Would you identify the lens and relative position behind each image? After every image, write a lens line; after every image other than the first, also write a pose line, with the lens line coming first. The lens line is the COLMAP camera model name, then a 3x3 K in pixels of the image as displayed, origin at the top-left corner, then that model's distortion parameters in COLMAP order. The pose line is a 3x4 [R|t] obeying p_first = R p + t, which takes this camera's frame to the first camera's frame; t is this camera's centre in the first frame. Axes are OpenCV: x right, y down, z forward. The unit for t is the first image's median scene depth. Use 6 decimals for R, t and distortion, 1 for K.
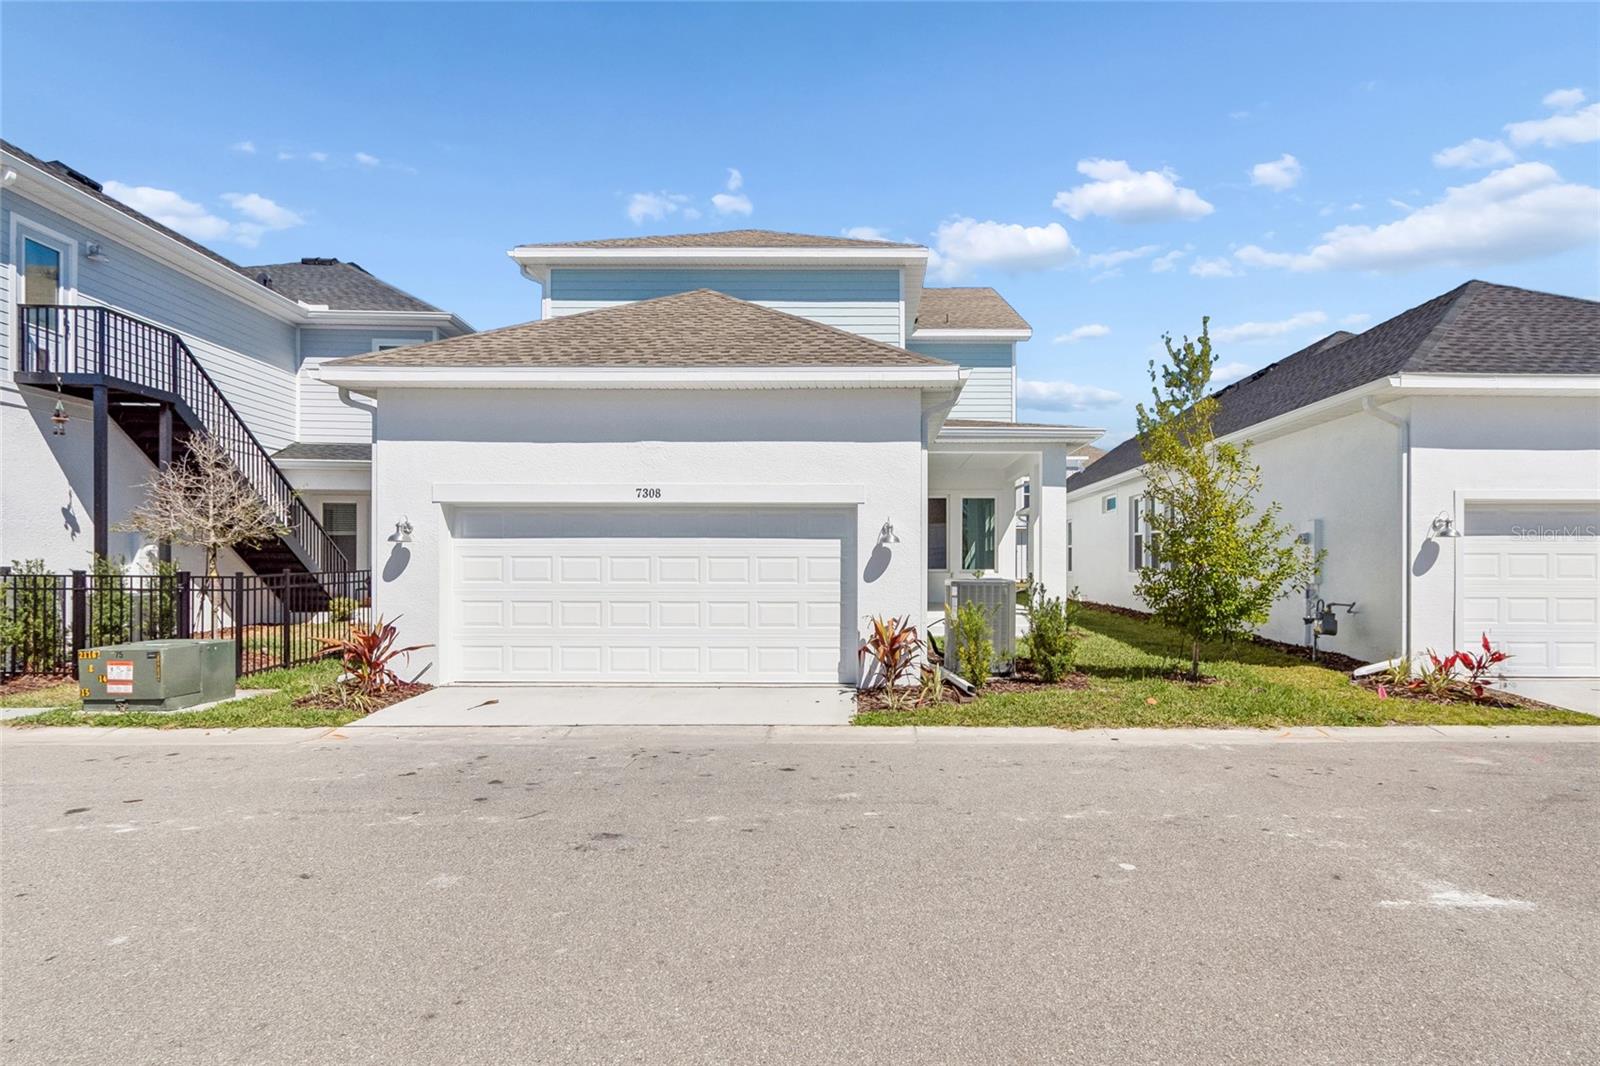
lens RADIAL K [[830.8, 0, 810.6], [0, 830.8, 549.1], [0, 0, 1]] dist [0.006546, -0.000871]
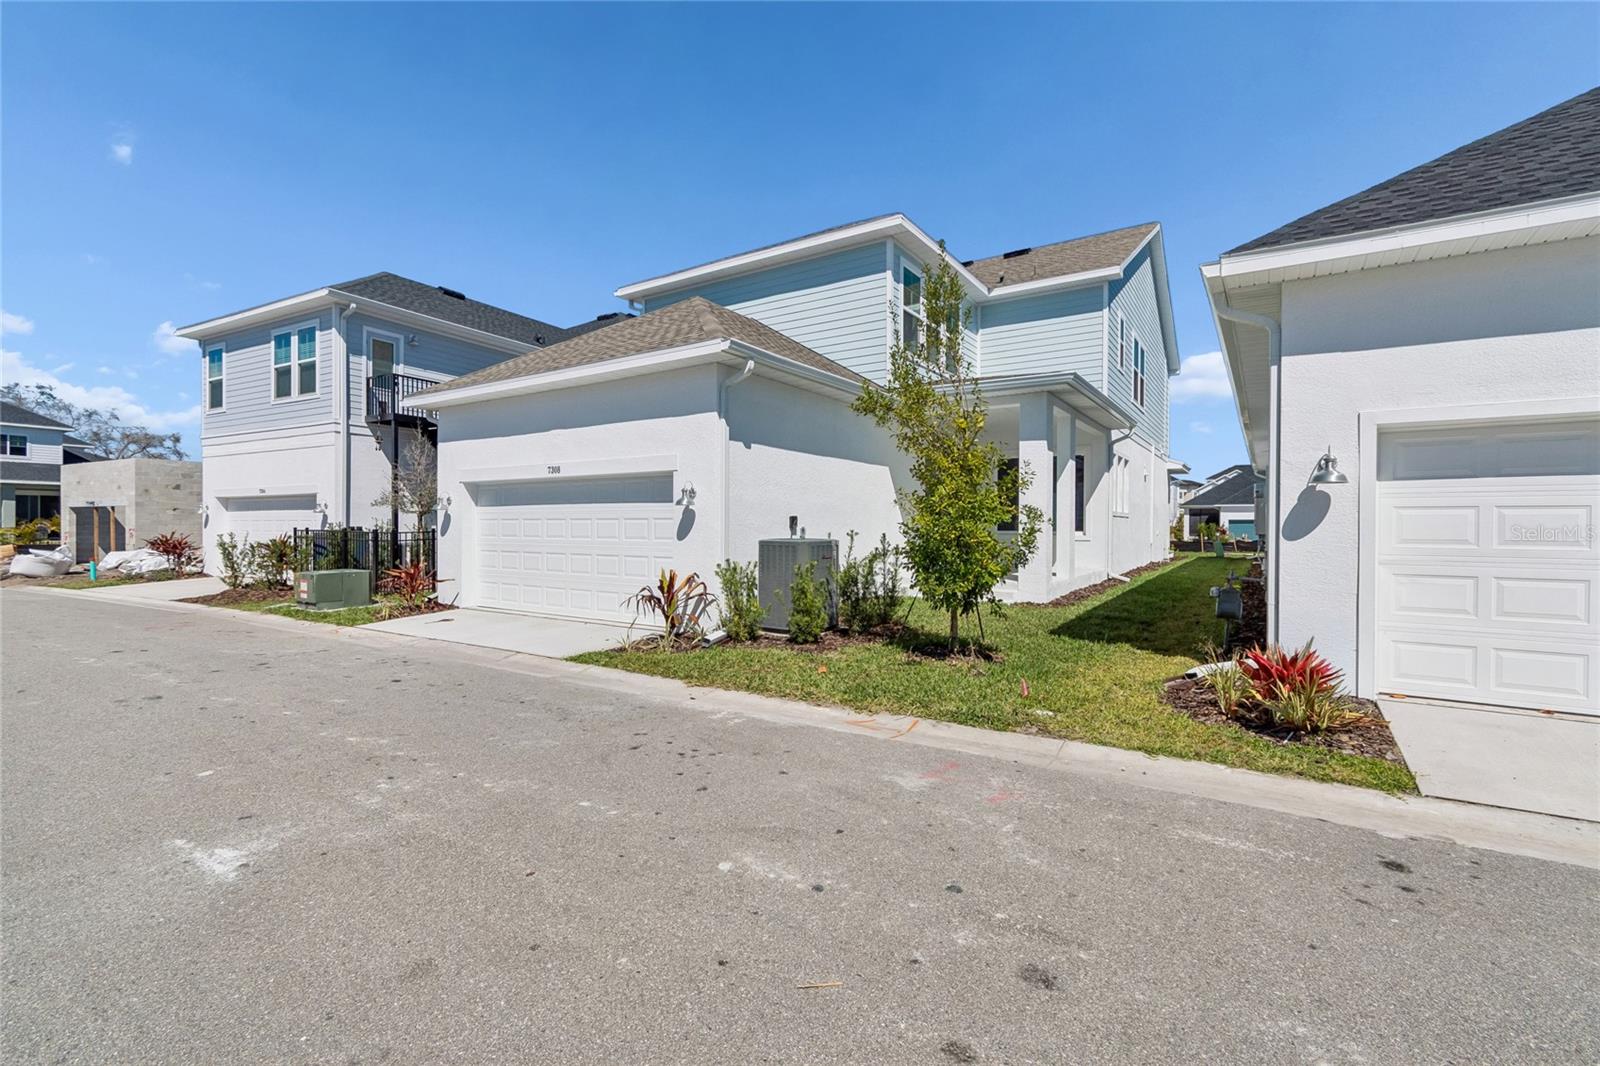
lens RADIAL K [[718.7, 0, 798.3], [0, 718.7, 526.7], [0, 0, 1]] dist [0.008965, -0.003591]
pose [[0.826989, 0.000949, -0.562218, 0.731713], [0.008782, 0.999855, 0.014605, 0.008260], [0.562150, -0.017016, 0.826860, 0.274379]]
